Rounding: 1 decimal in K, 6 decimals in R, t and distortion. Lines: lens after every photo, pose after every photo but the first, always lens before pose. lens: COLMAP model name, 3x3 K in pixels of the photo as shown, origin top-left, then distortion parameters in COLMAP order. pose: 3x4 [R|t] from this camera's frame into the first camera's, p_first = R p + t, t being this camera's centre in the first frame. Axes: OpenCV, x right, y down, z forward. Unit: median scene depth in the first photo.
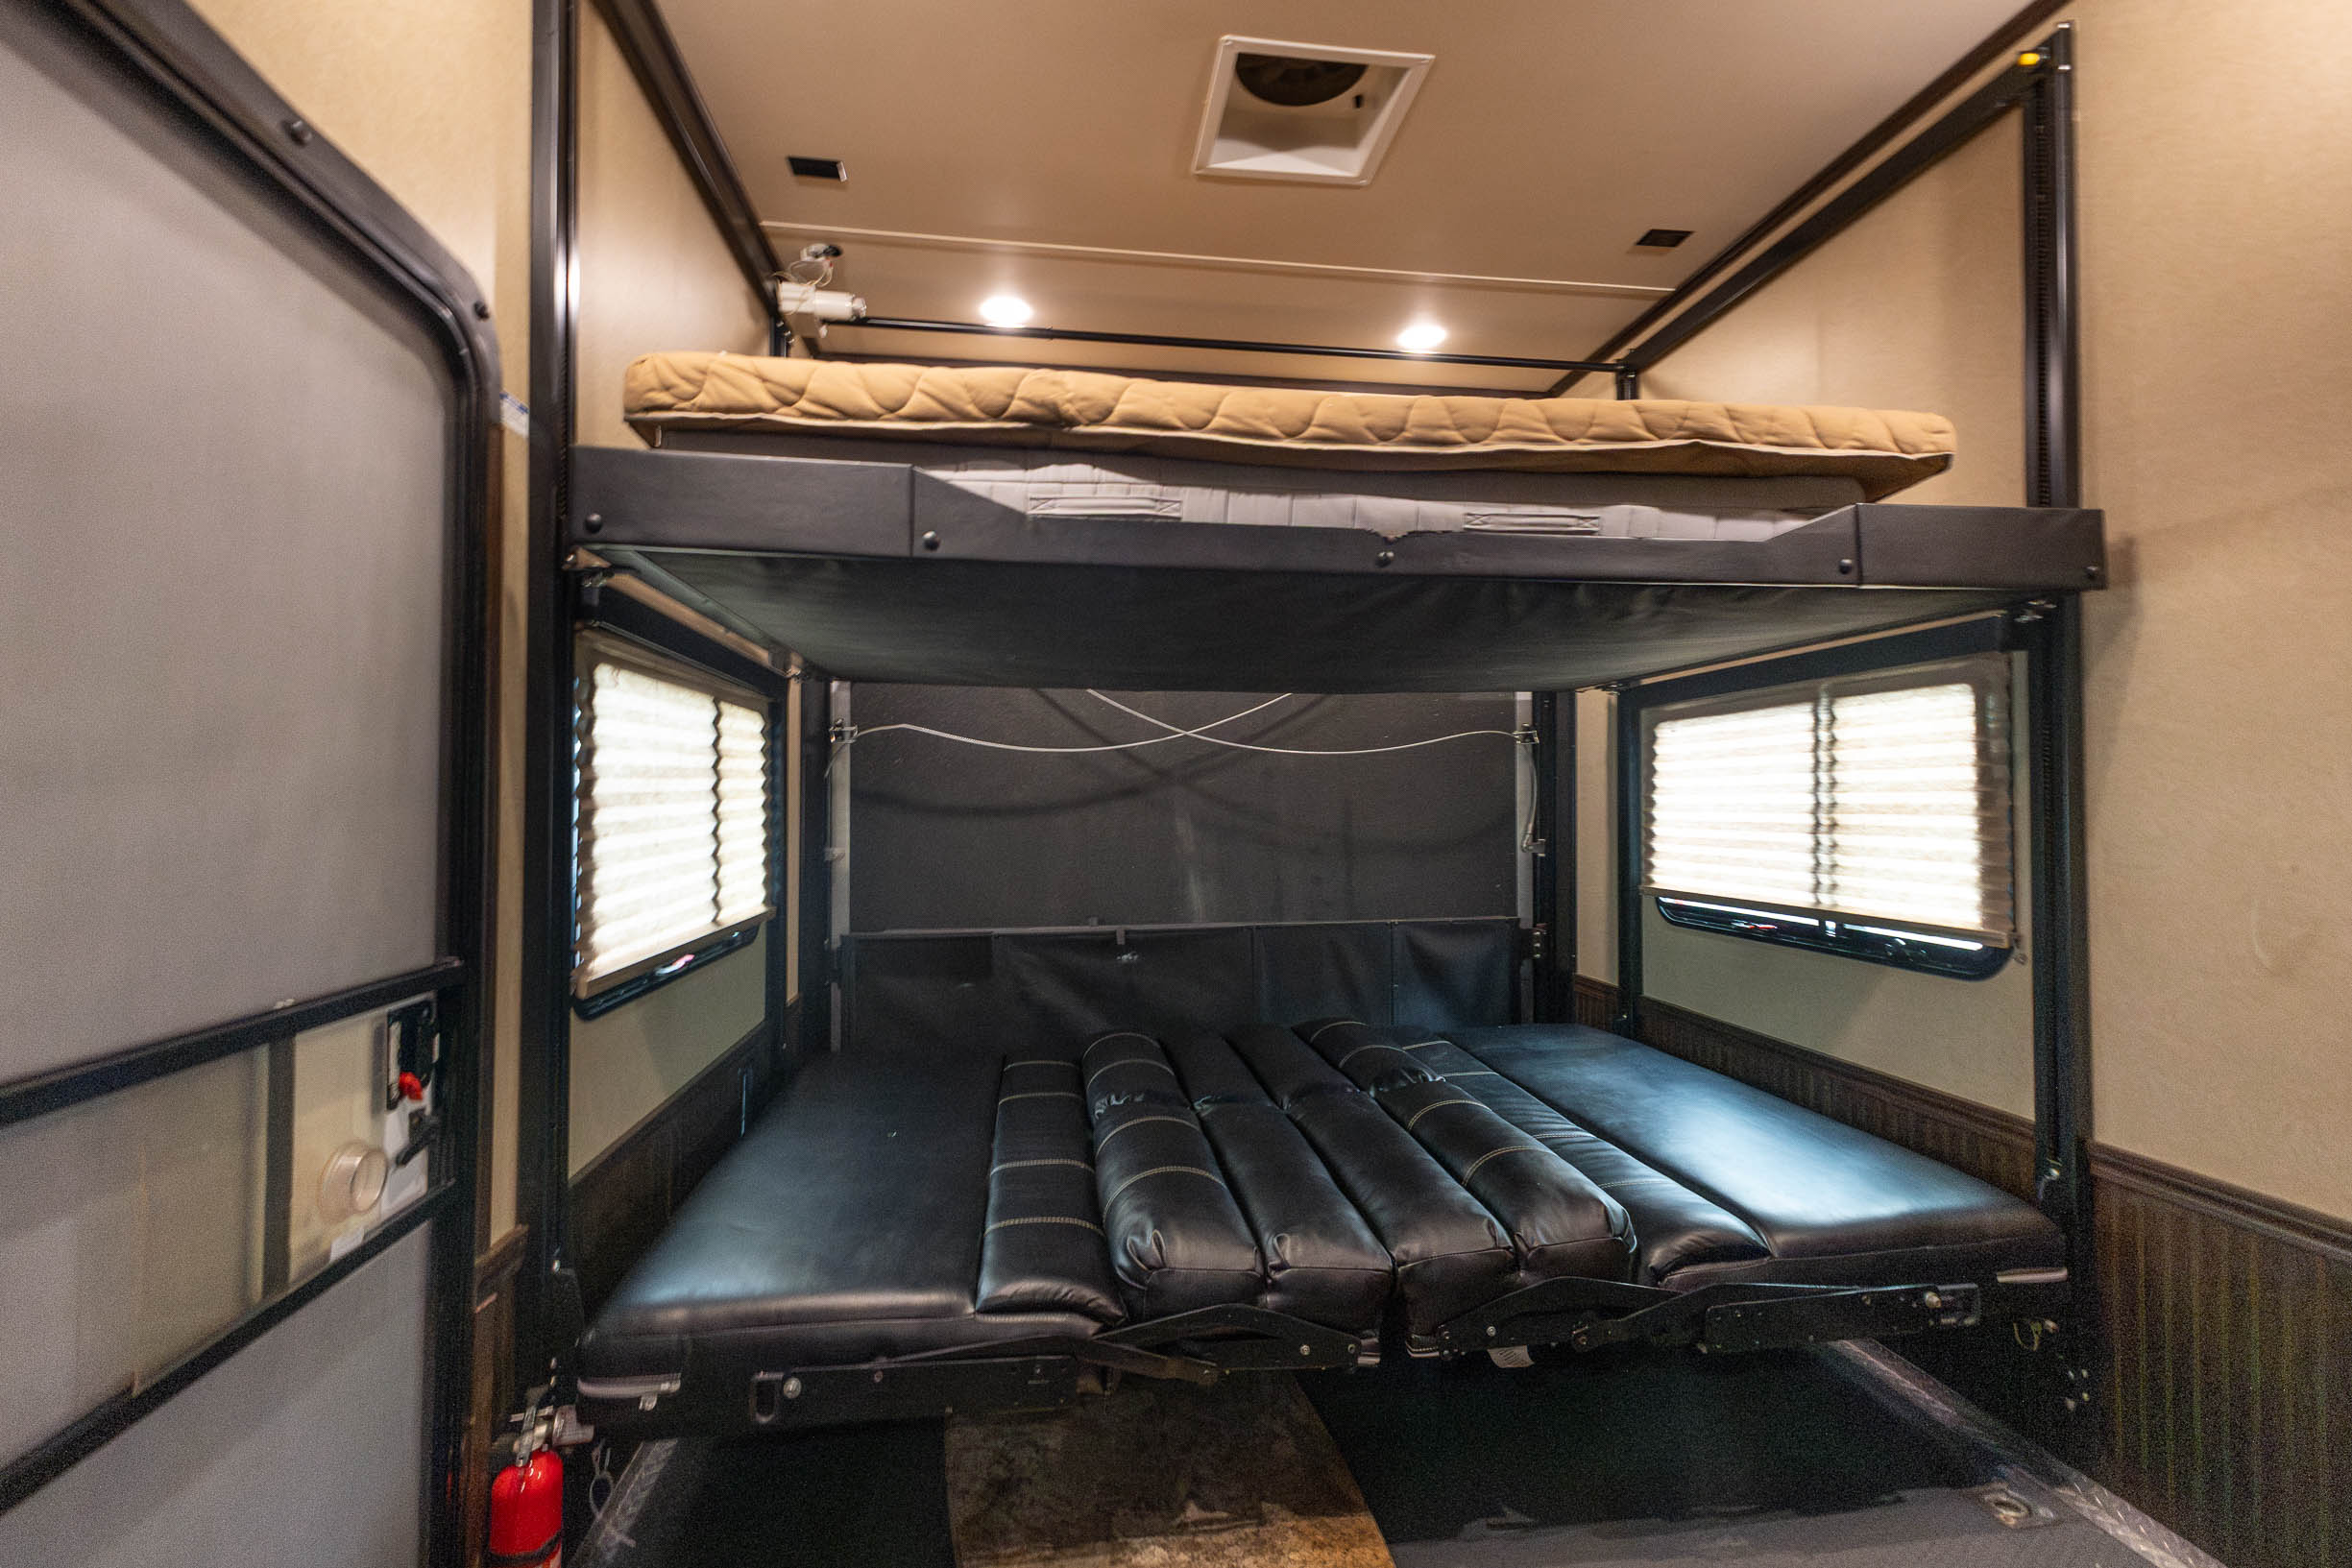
lens RADIAL K [[1025.0, 0, 1176.2], [0, 1025.0, 777.2], [0, 0, 1]] dist [0.017205, -0.003767]
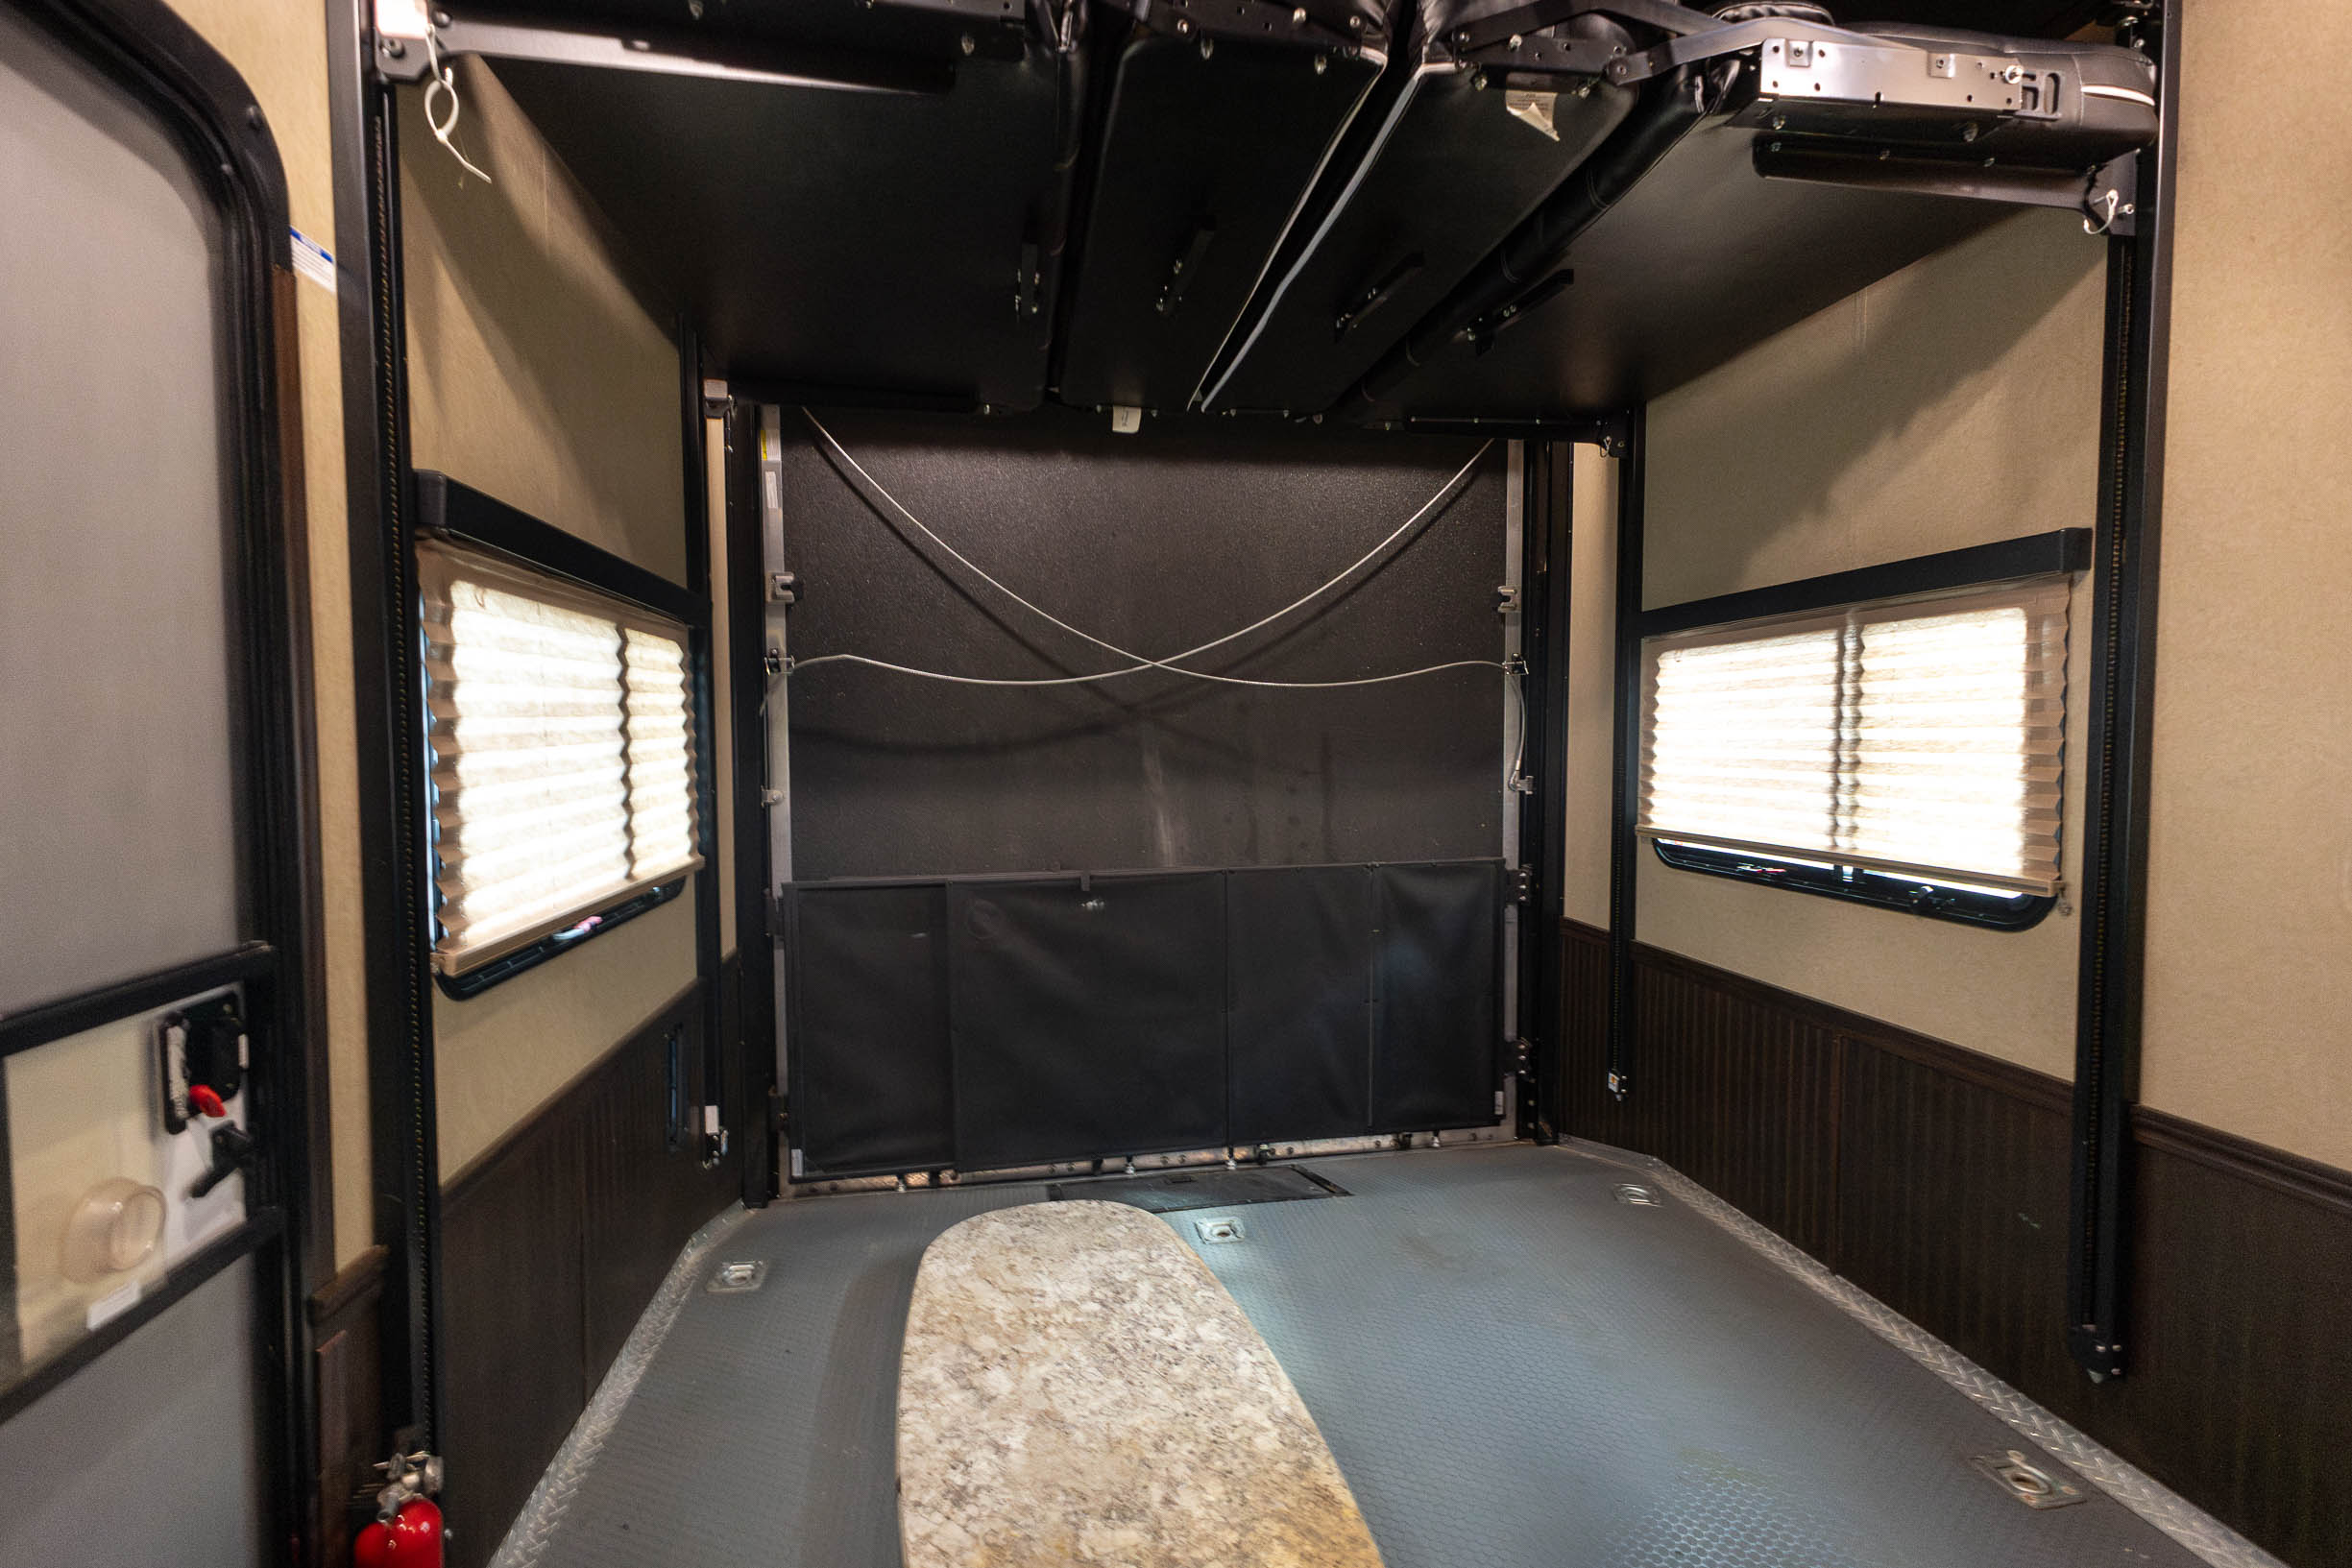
lens RADIAL K [[1025.0, 0, 1176.2], [0, 1025.0, 777.2], [0, 0, 1]] dist [0.017205, -0.003767]
pose [[0.999457, -0.004704, 0.032624, -0.002835], [0.002538, 0.997809, 0.066111, -0.003781], [-0.032864, -0.065993, 0.997279, 0.104215]]
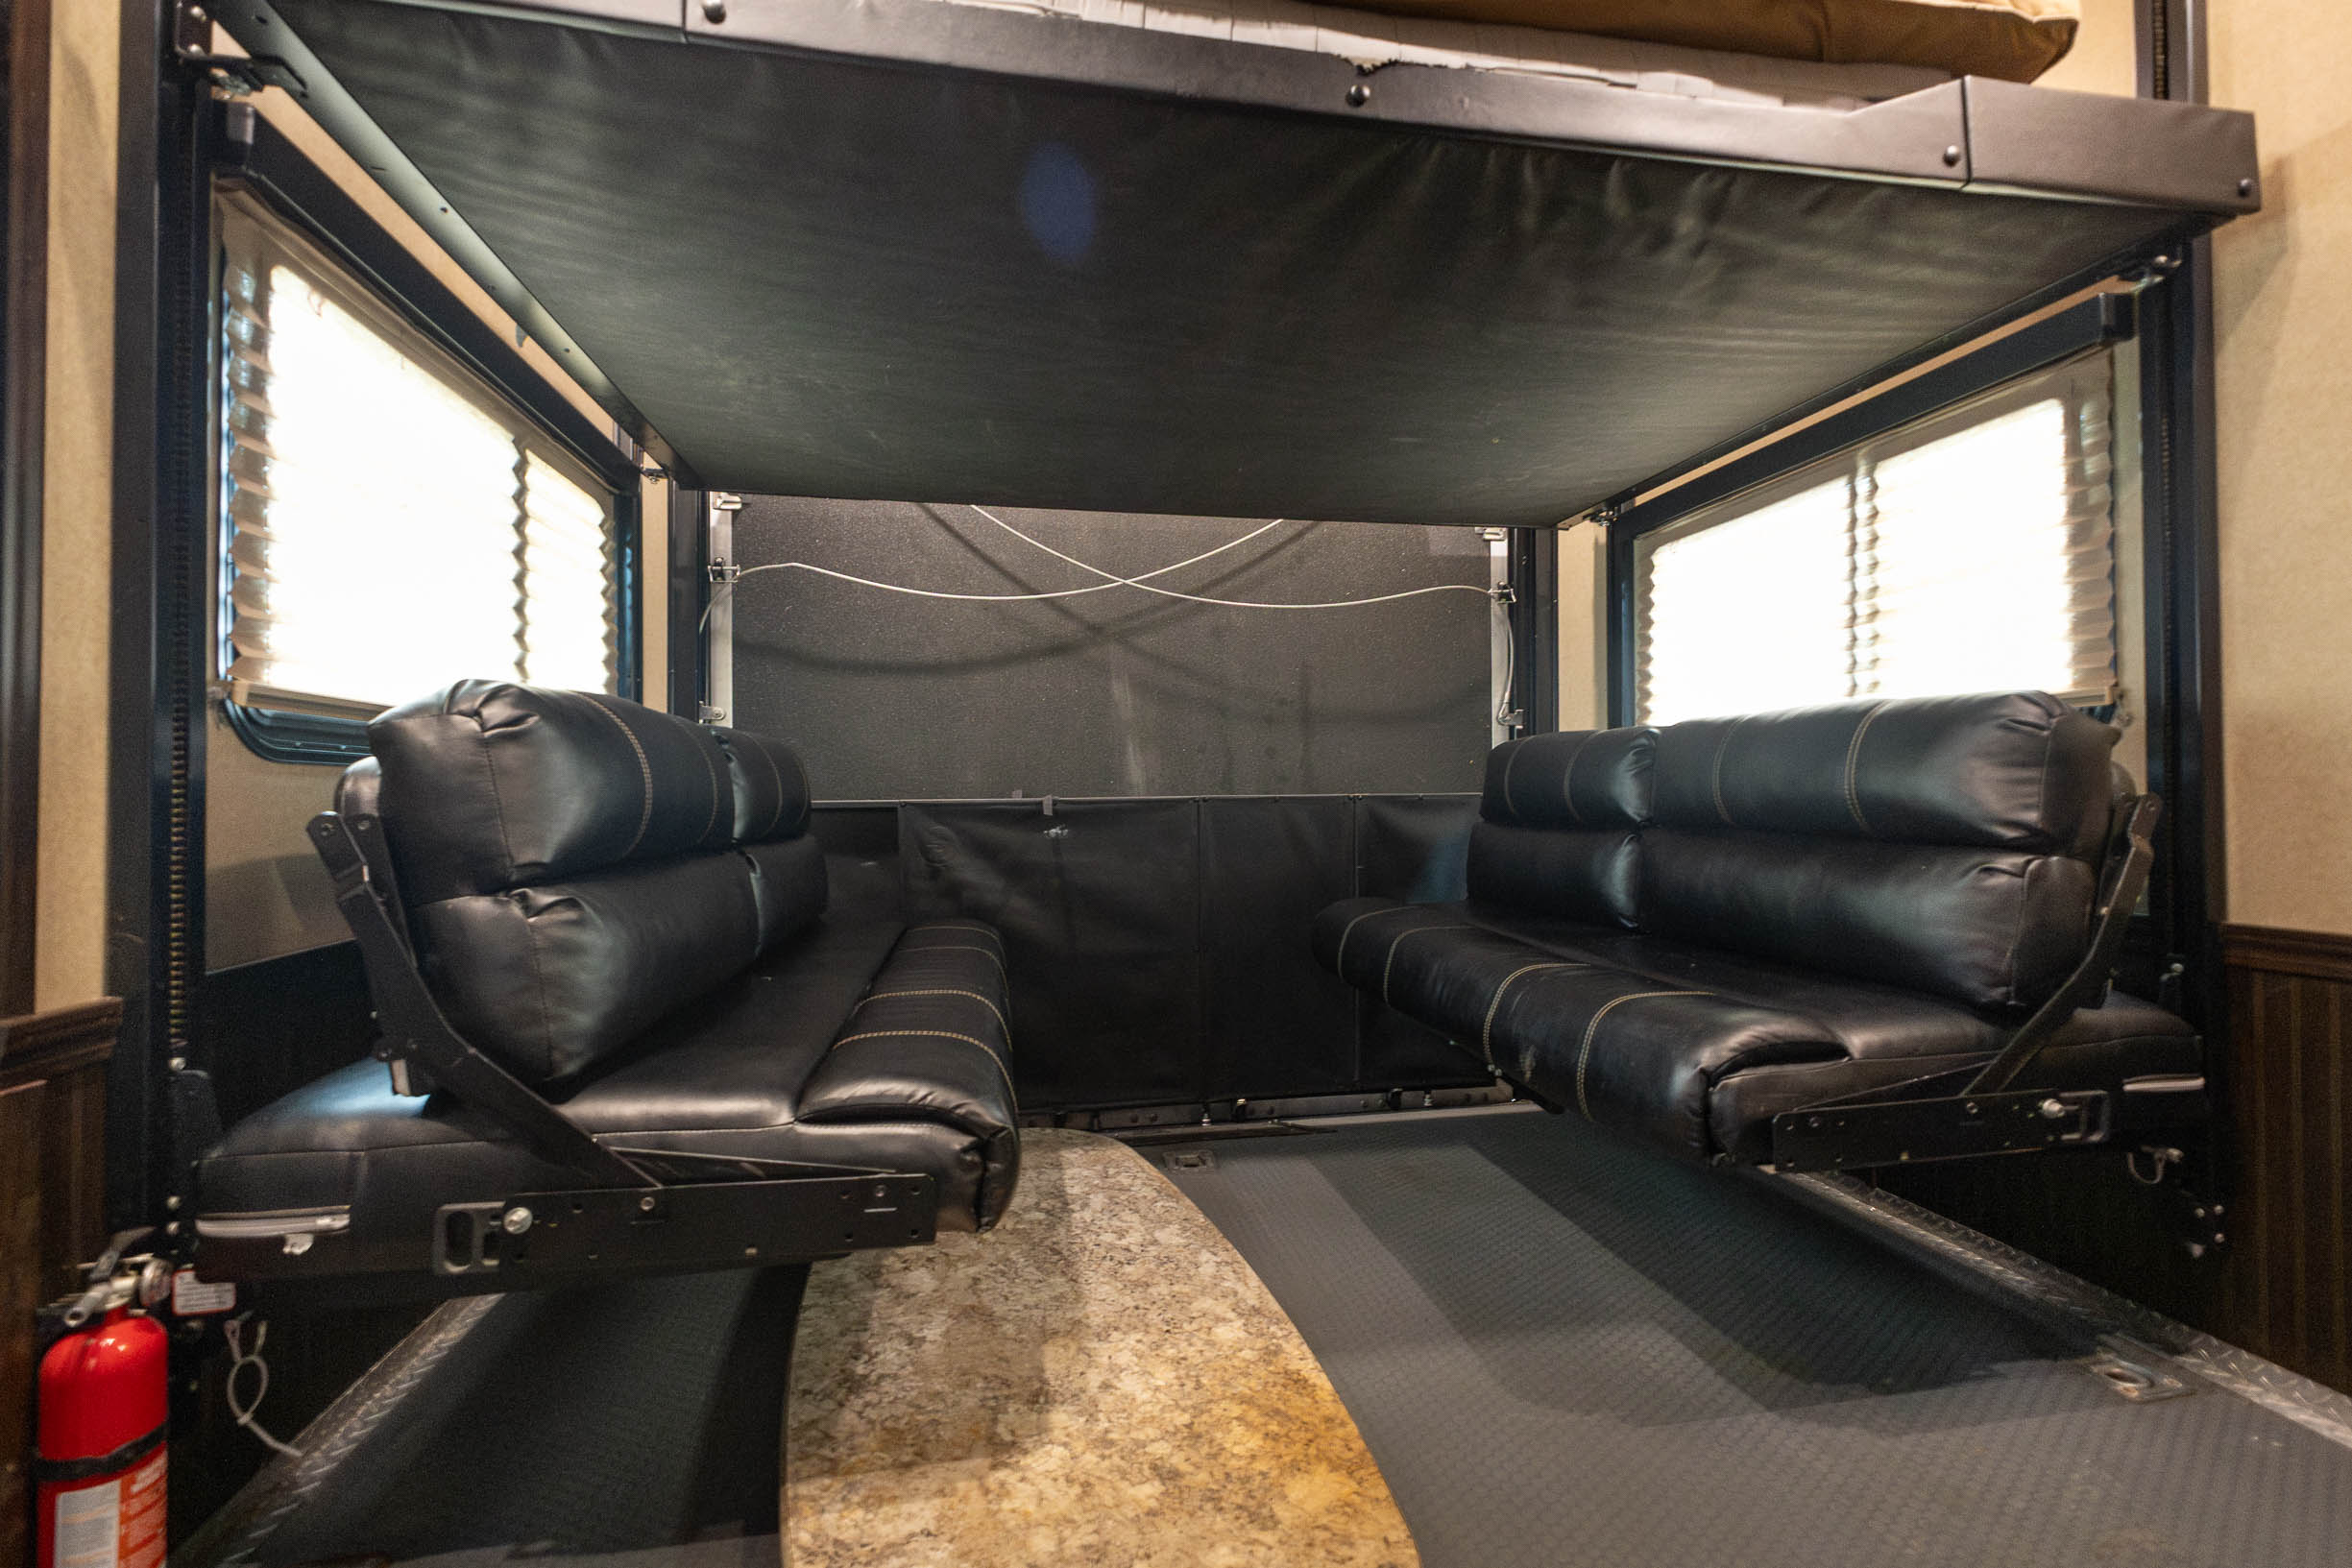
lens RADIAL K [[1010.3, 0, 1176.0], [0, 1010.3, 784.0], [0, 0, 1]] dist [0.018796, -0.005144]
pose [[0.999195, -0.003451, 0.039973, 0.030359], [0.003344, 0.999991, 0.002741, 0.199990], [-0.039982, -0.002605, 0.999197, 0.200070]]
